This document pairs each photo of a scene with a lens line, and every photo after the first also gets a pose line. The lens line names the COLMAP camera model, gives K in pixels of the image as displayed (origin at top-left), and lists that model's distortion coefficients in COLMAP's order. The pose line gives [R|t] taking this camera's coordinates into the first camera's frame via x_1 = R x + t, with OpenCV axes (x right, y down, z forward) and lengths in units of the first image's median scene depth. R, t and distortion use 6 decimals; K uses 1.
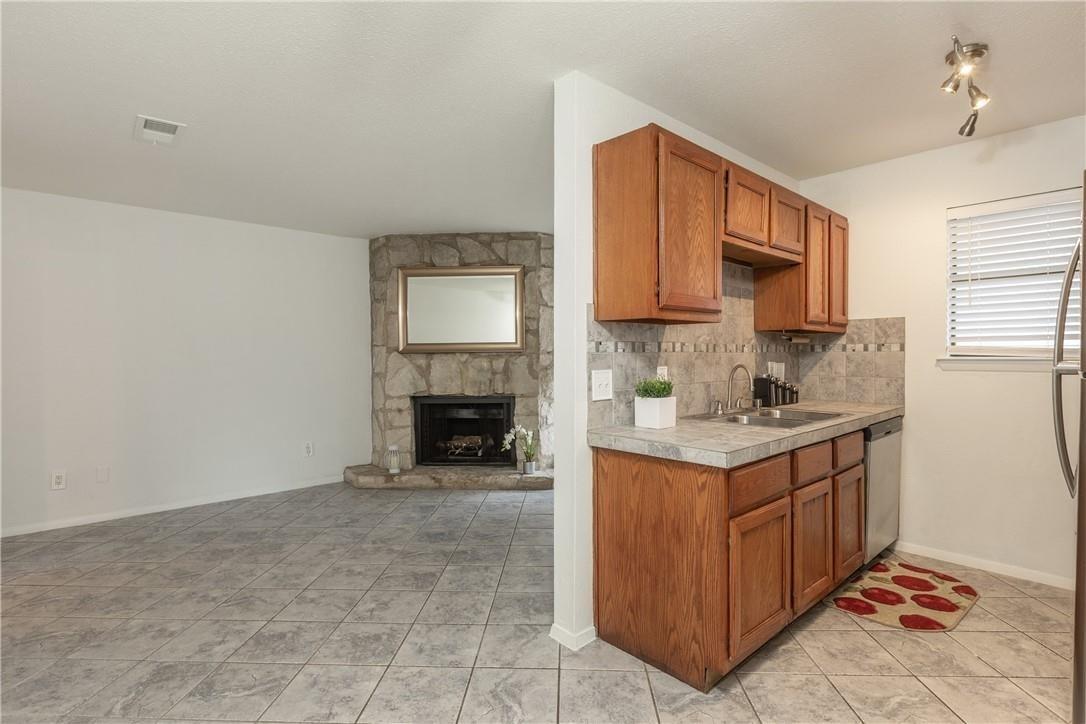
lens RADIAL K [[540.8, 0, 497.1], [0, 540.8, 375.7], [0, 0, 1]] dist [-0.003234, -0.002066]
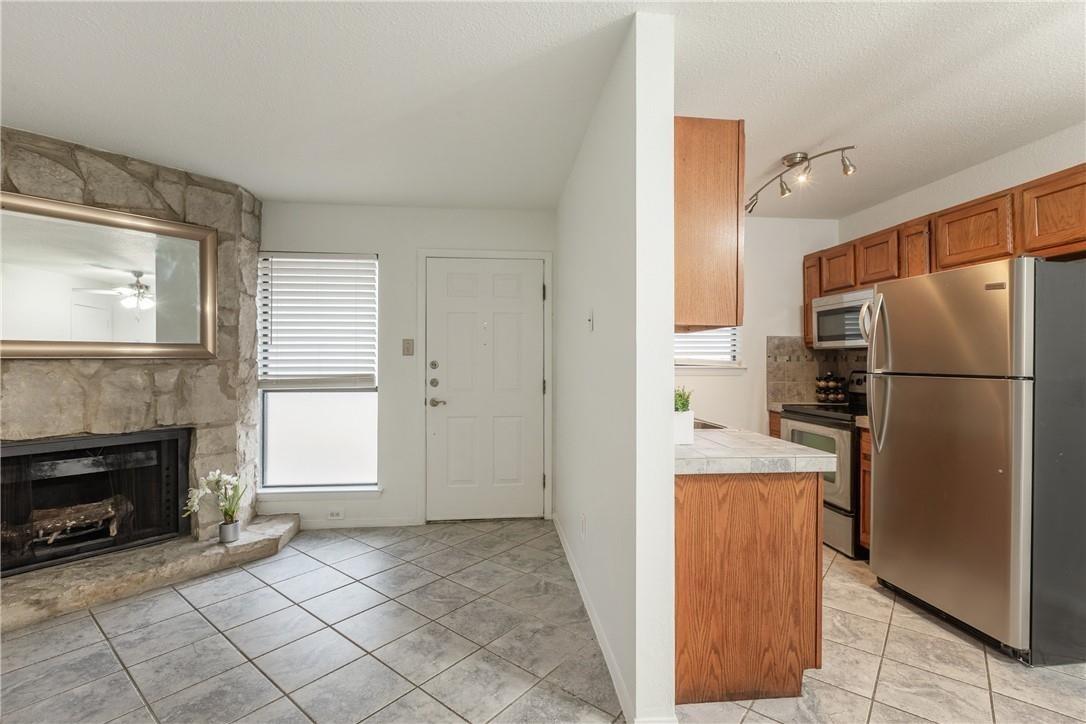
lens RADIAL K [[520.8, 0, 529.7], [0, 520.8, 367.0], [0, 0, 1]] dist [-0.000997, -0.001332]
pose [[0.548050, -0.003698, 0.836438, -0.271456], [0.029164, 0.999467, -0.014690, -0.013278], [-0.835937, 0.032445, 0.547865, 0.328507]]
